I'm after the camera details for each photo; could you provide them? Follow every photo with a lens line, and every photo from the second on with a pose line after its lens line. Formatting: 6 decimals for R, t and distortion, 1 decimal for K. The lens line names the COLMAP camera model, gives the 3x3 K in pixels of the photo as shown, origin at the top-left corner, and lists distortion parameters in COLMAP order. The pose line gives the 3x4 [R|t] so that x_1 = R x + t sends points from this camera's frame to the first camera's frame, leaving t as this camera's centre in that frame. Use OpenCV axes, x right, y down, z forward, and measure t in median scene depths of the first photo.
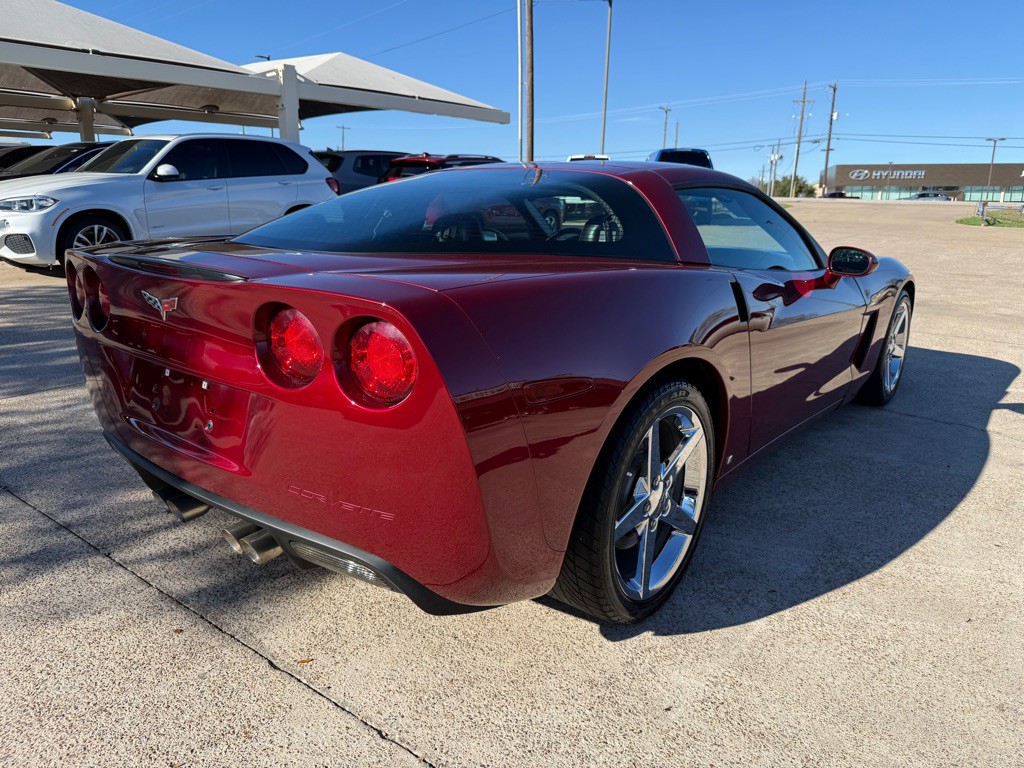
lens RADIAL K [[745.5, 0, 512.3], [0, 745.5, 376.9], [0, 0, 1]] dist [-0.012846, -0.003062]
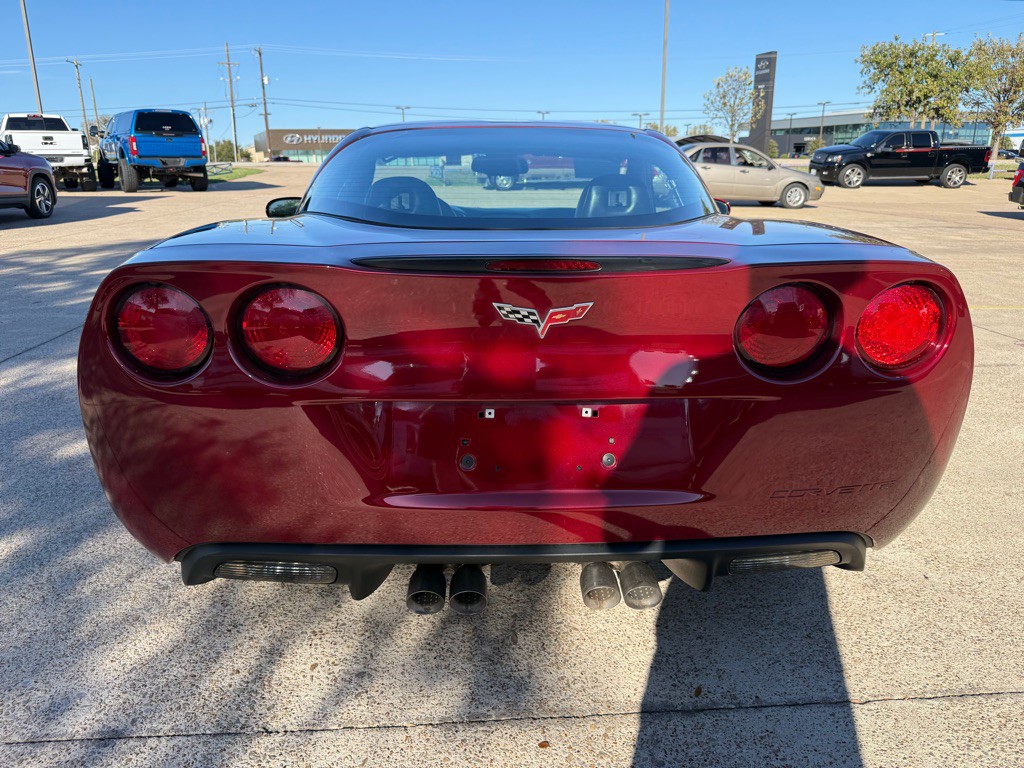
lens RADIAL K [[745.5, 0, 512.3], [0, 745.5, 376.9], [0, 0, 1]] dist [-0.012846, -0.003062]
pose [[0.740511, -0.200160, 0.641544, -0.047724], [0.171697, 0.979283, 0.107350, -0.006054], [-0.649741, 0.030657, 0.759537, 0.023316]]
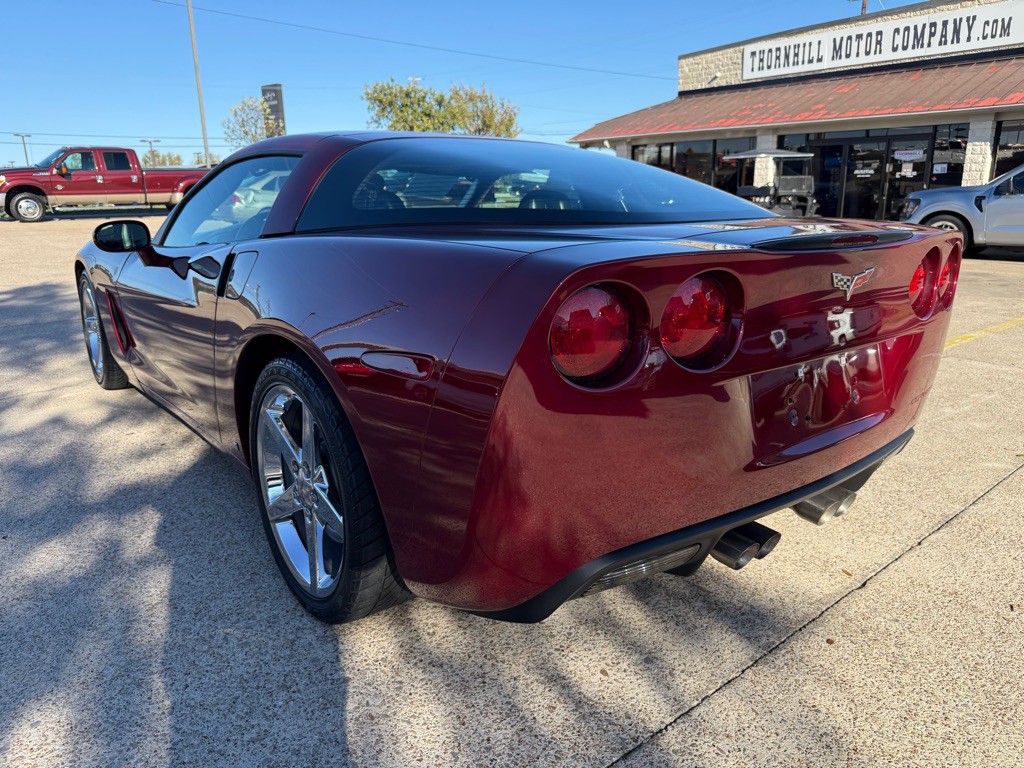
lens RADIAL K [[736.8, 0, 512.0], [0, 736.8, 384.0], [0, 0, 1]] dist [-0.005866, -0.006542]
pose [[0.201807, -0.263365, 0.943352, -0.070205], [0.242079, 0.946698, 0.212512, -0.013349], [-0.949037, 0.185480, 0.254806, 0.058297]]
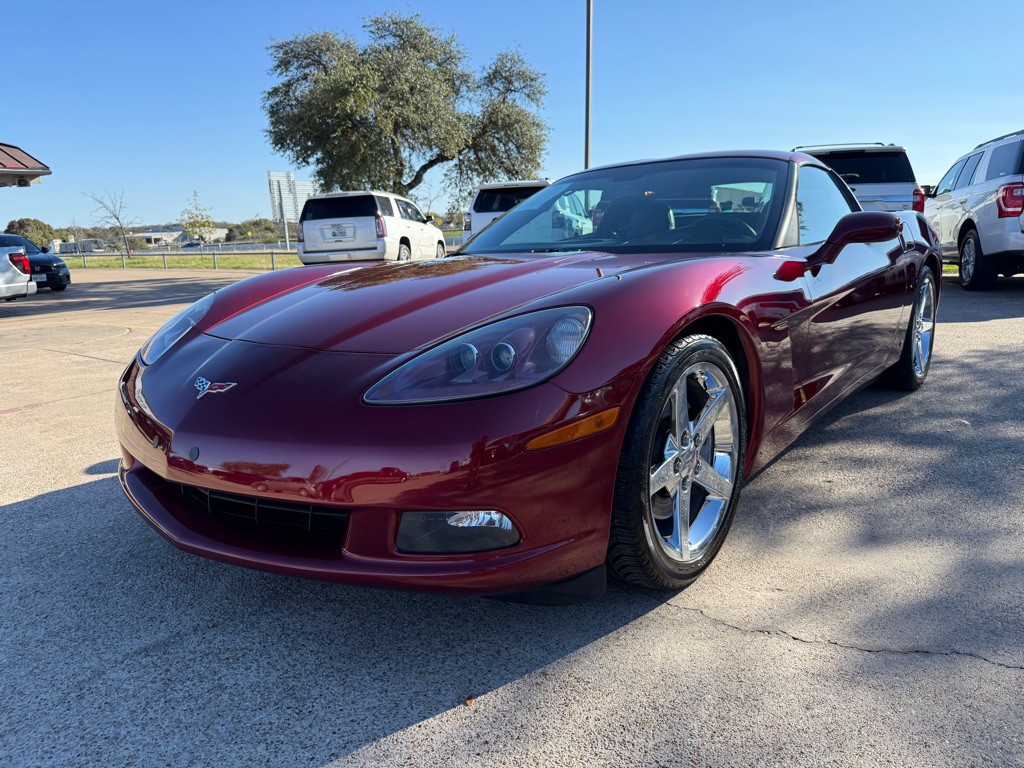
lens RADIAL K [[745.5, 0, 512.3], [0, 745.5, 376.9], [0, 0, 1]] dist [-0.012846, -0.003062]
pose [[-0.999041, 0.027850, -0.033775, 0.035652], [0.011516, 0.911557, 0.411012, -0.039138], [0.042234, 0.410229, -0.911004, 0.185962]]
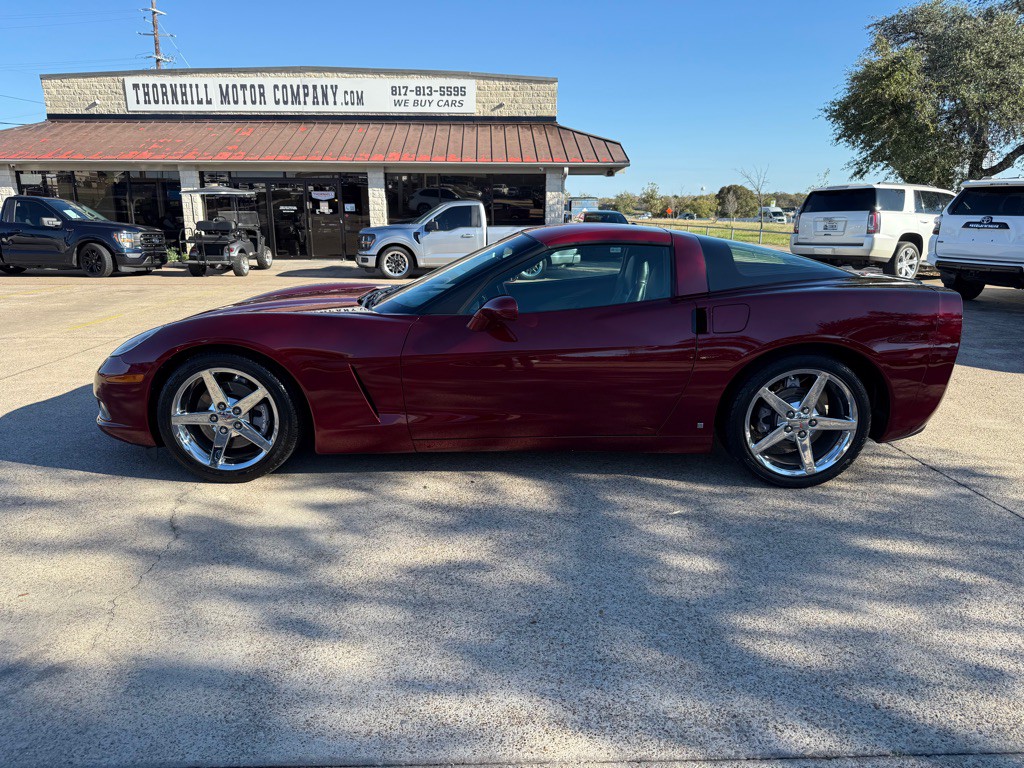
lens RADIAL K [[745.5, 0, 512.3], [0, 745.5, 376.9], [0, 0, 1]] dist [-0.012846, -0.003062]
pose [[-0.662349, -0.178463, 0.727630, -0.072700], [0.162094, 0.914075, 0.371743, -0.047526], [-0.731450, 0.364168, -0.576508, 0.168690]]
